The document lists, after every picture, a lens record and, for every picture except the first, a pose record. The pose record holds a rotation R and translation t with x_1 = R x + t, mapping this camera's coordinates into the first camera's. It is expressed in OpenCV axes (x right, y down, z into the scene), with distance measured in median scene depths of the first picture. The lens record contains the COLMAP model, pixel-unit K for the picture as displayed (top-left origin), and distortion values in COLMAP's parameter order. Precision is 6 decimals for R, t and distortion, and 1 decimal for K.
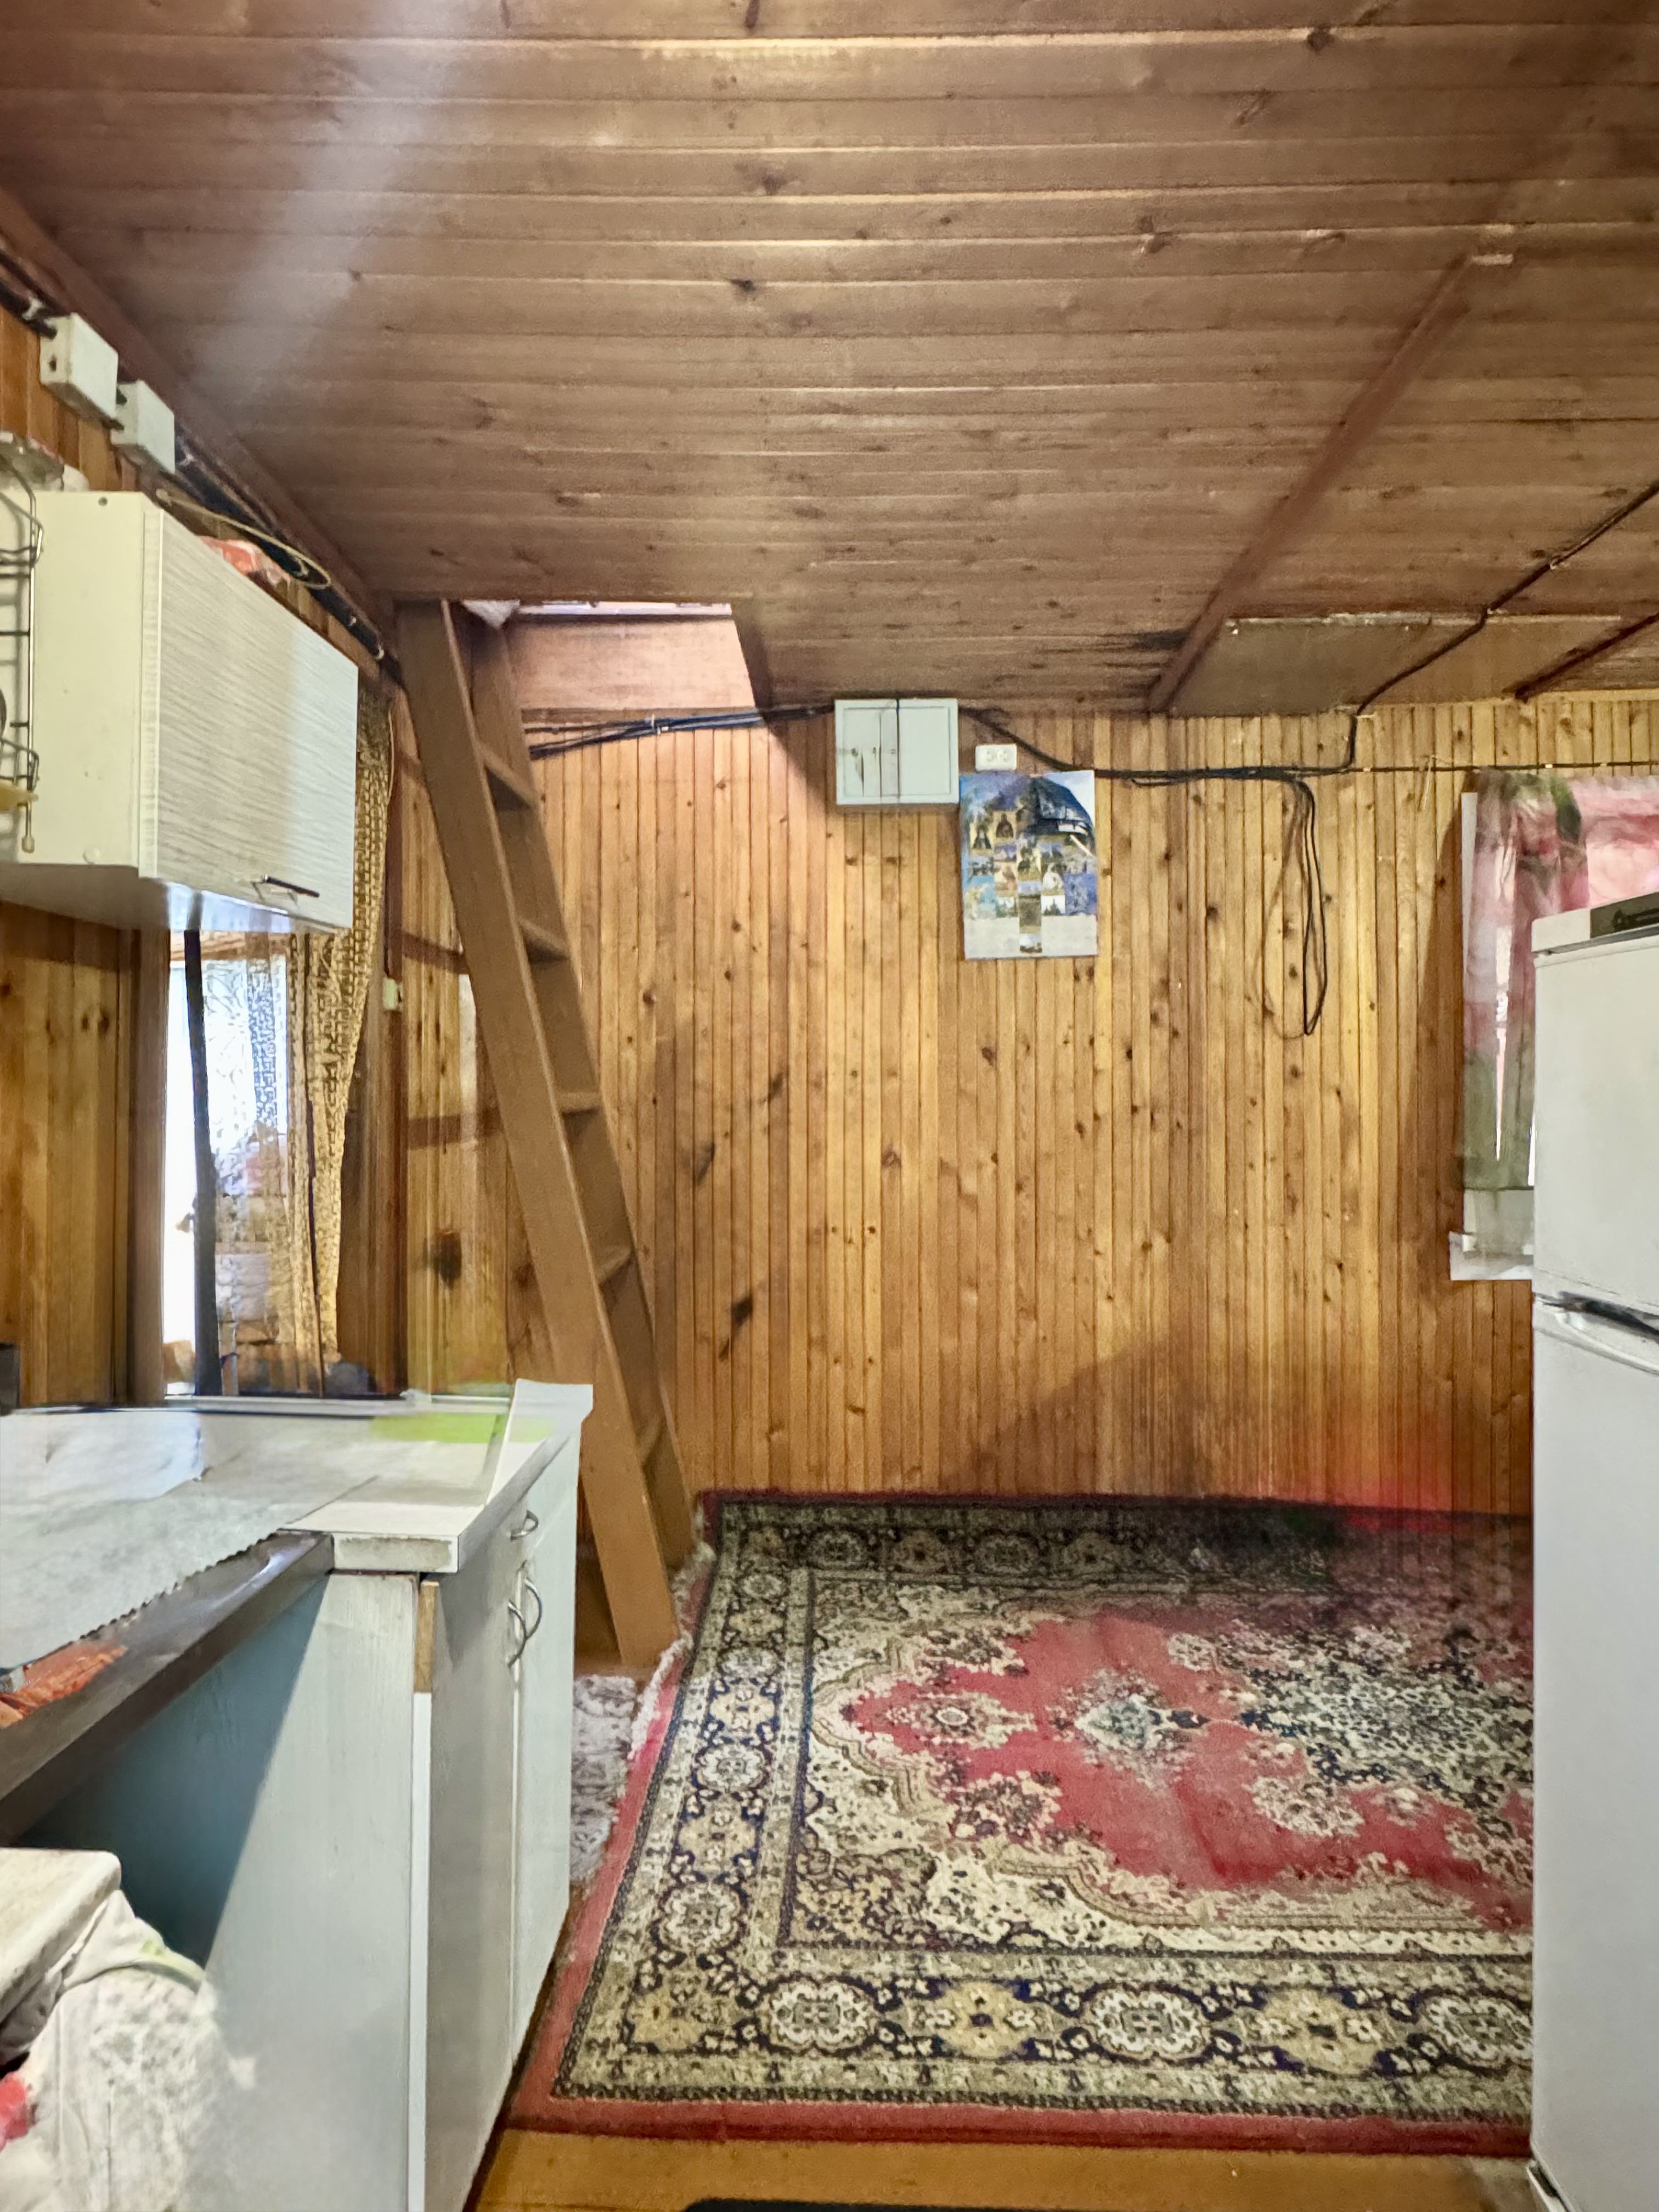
lens RADIAL K [[1262.9, 0, 827.2], [0, 1262.9, 1088.7], [0, 0, 1]] dist [-0.009206, 0.000895]
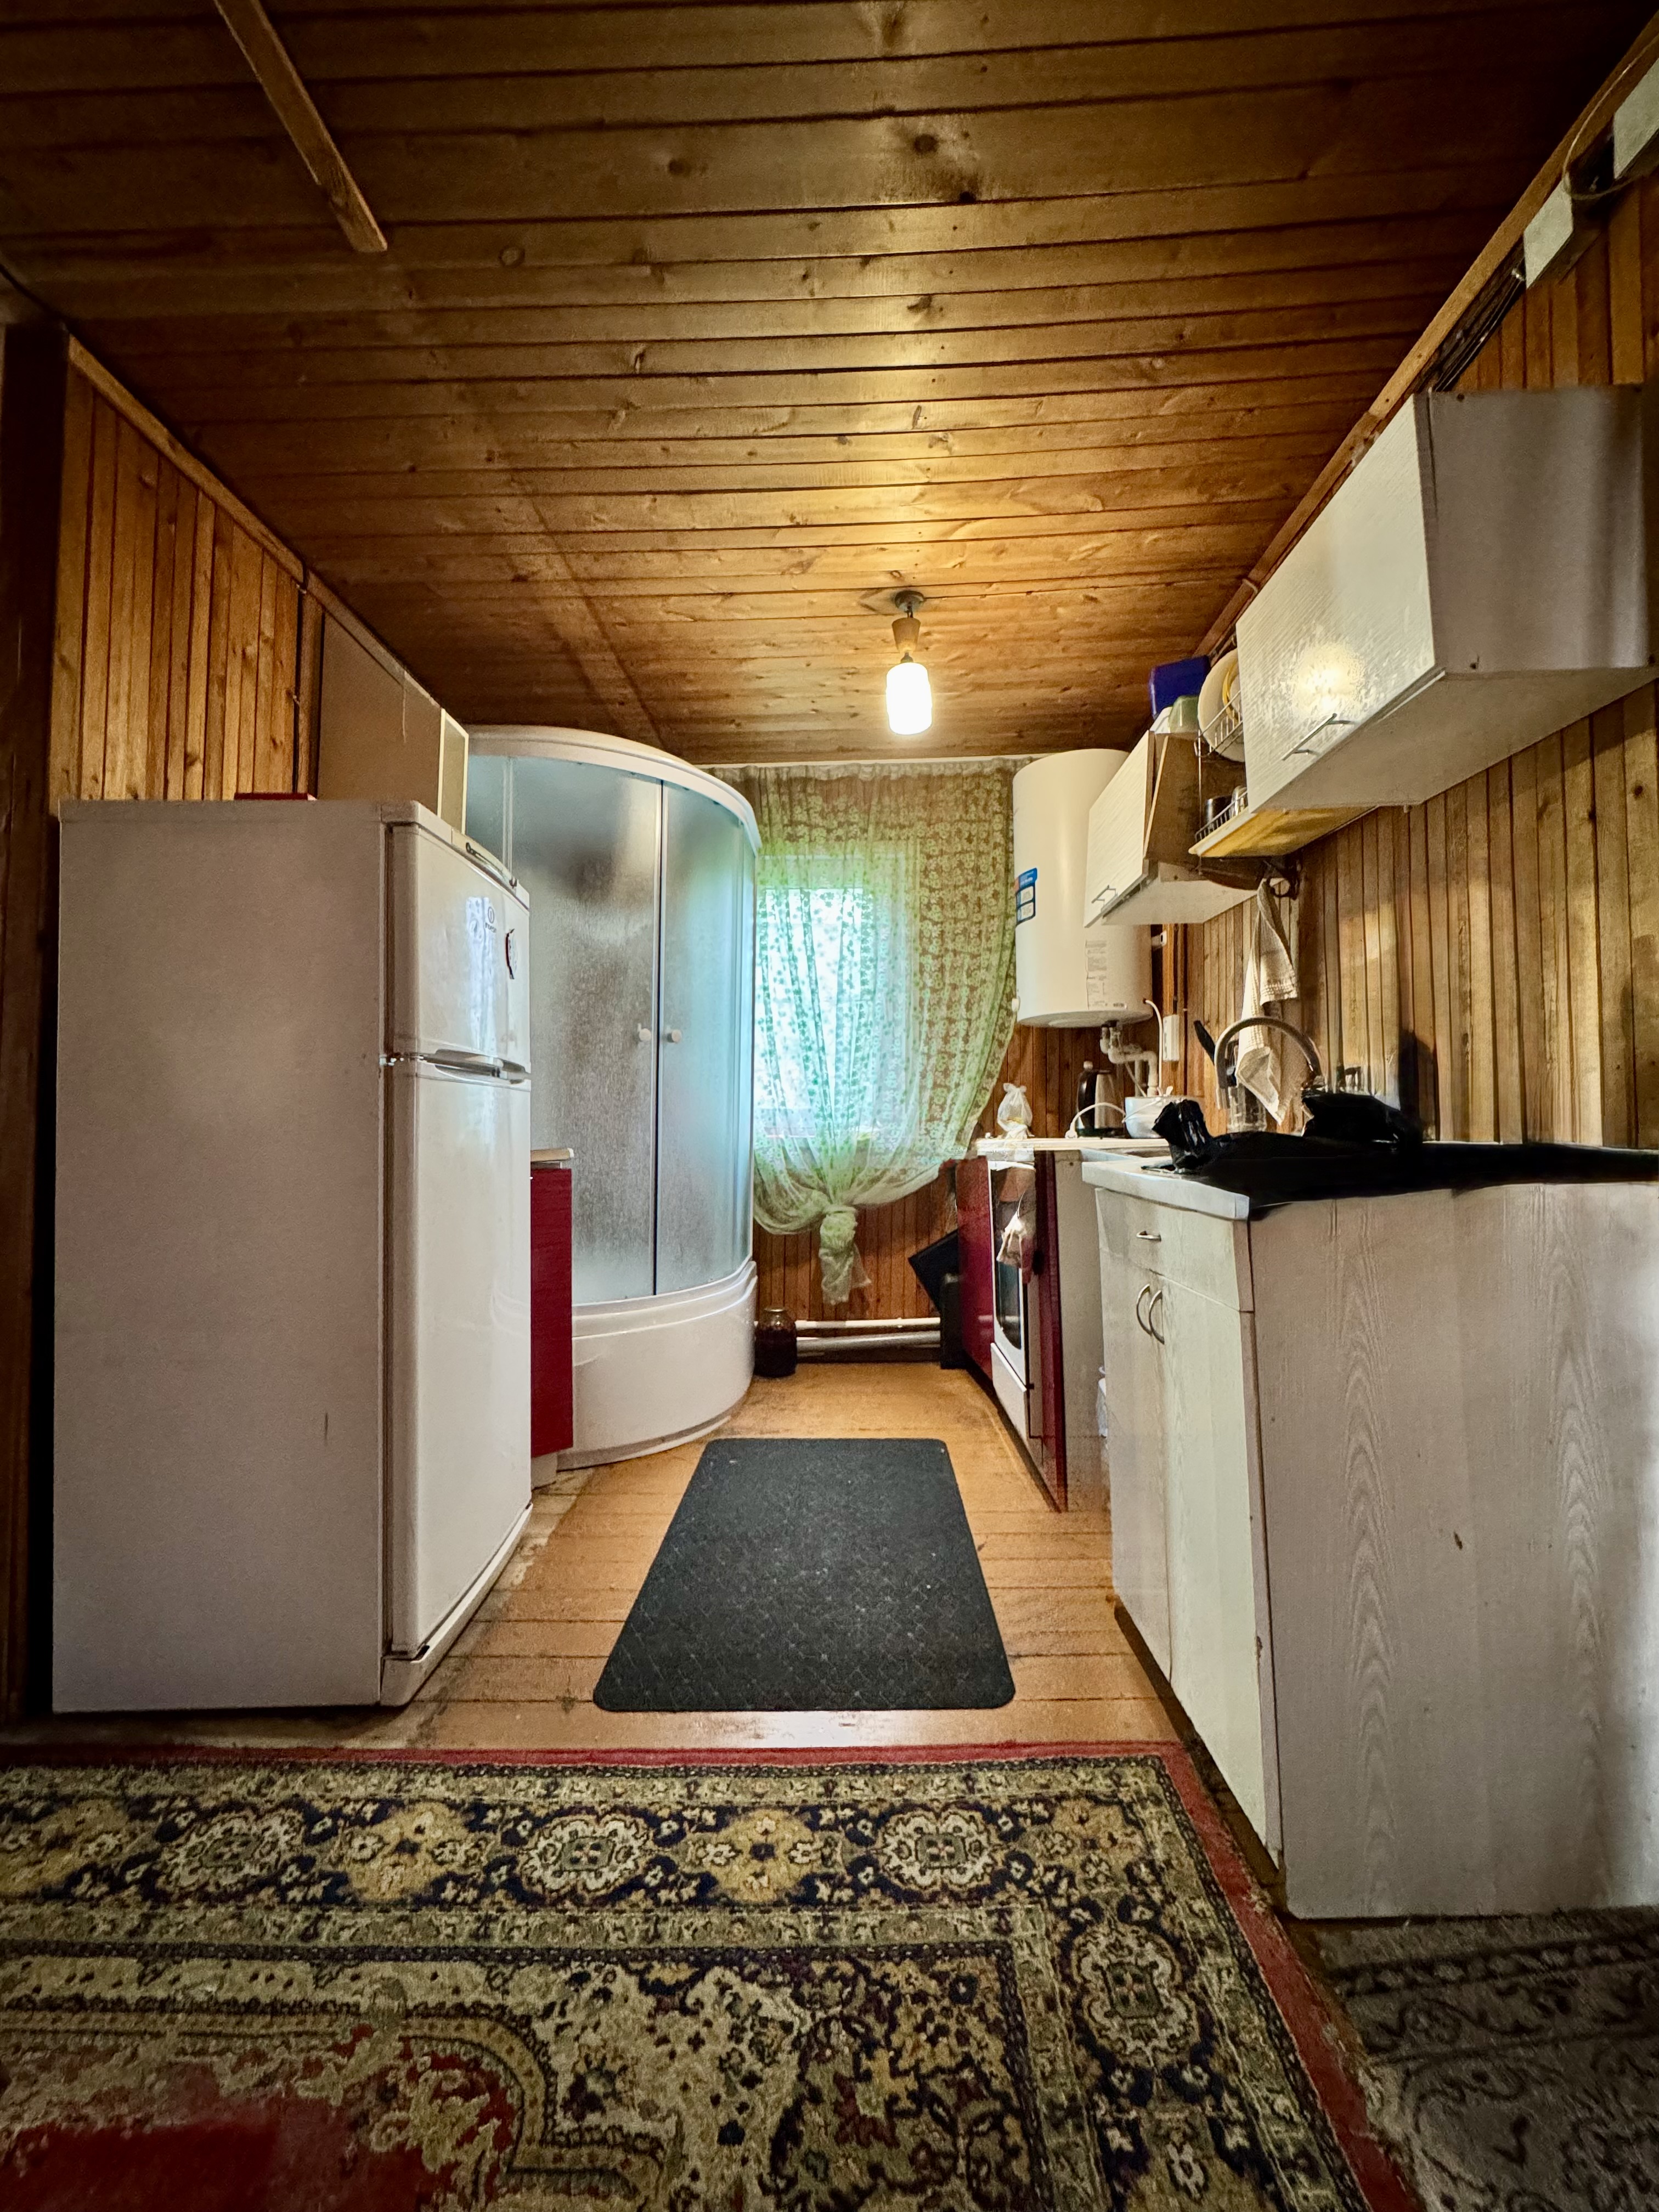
lens RADIAL K [[881.0, 0, 833.6], [0, 881.0, 1099.5], [0, 0, 1]] dist [-0.006735, 0.000945]
pose [[-0.999930, 0.011193, -0.003905, 0.060345], [0.011269, 0.999740, -0.019829, 0.180512], [0.003682, -0.019872, -0.999796, 1.506565]]
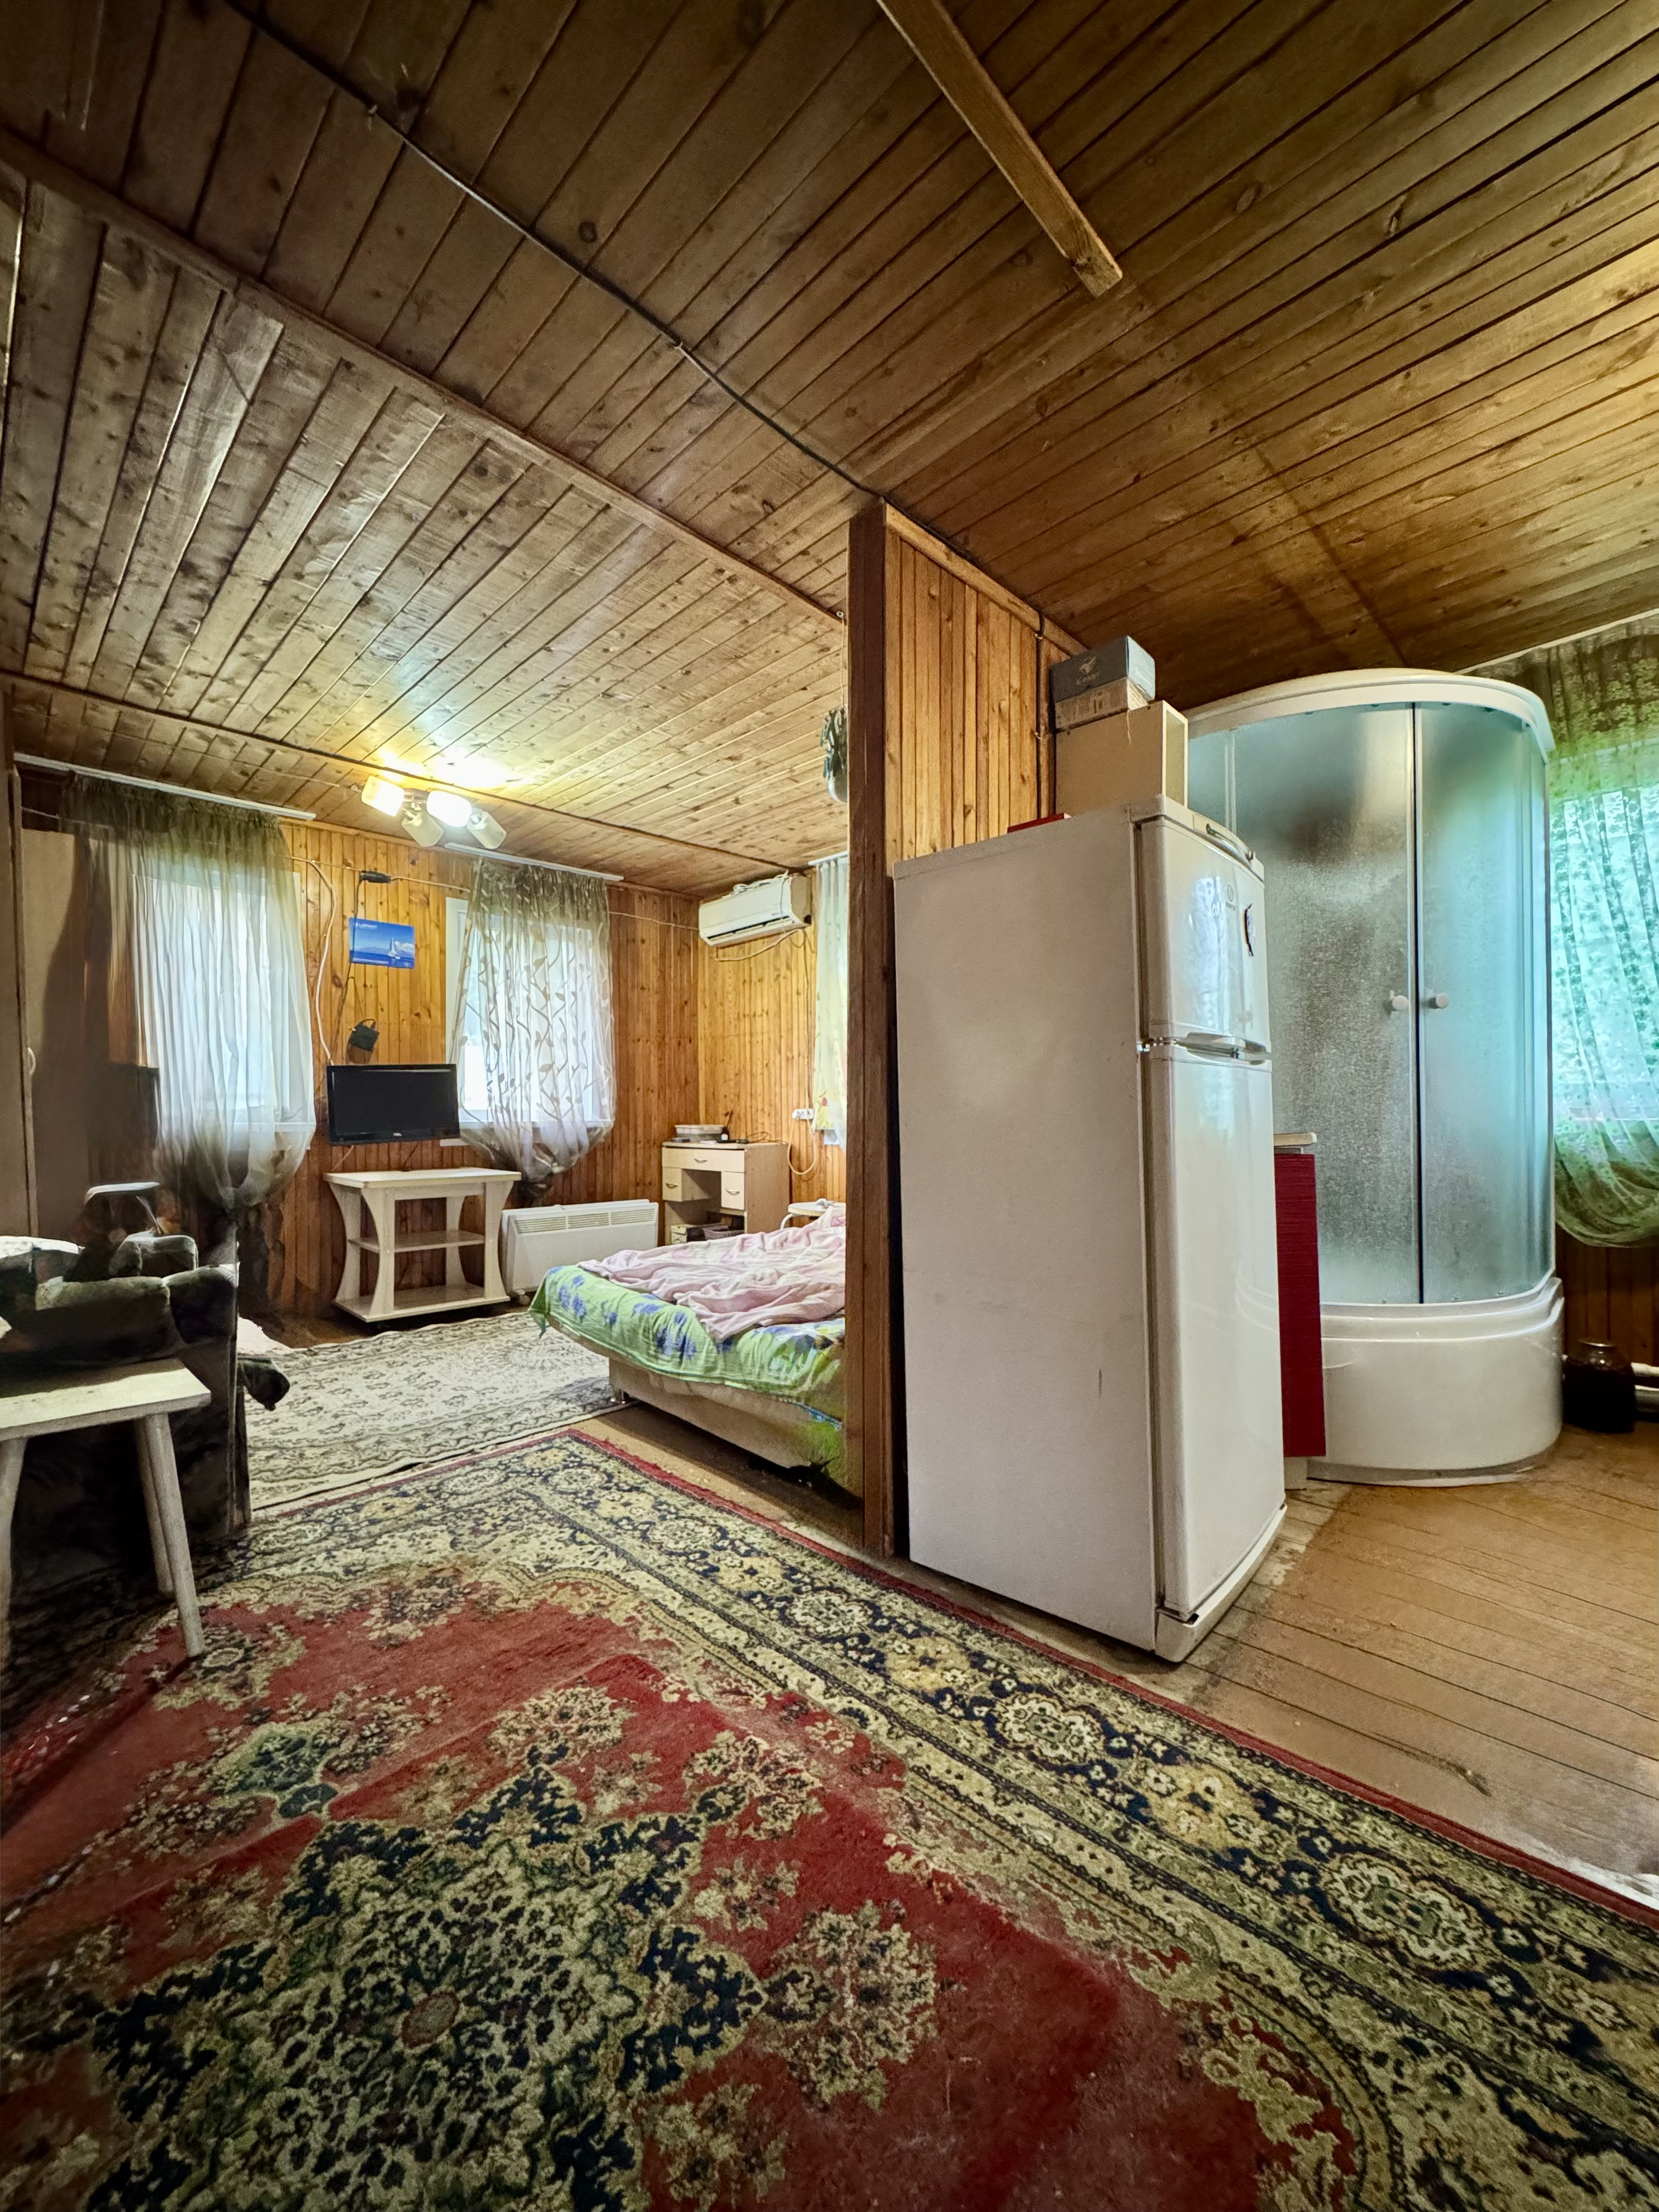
lens RADIAL K [[881.0, 0, 832.0], [0, 881.0, 1100.2], [0, 0, 1]] dist [-0.006735, 0.000945]
pose [[-0.733738, 0.035780, 0.678489, 0.107043], [0.027881, 0.999357, -0.022550, 0.186402], [-0.678860, 0.002371, -0.734264, 1.528241]]
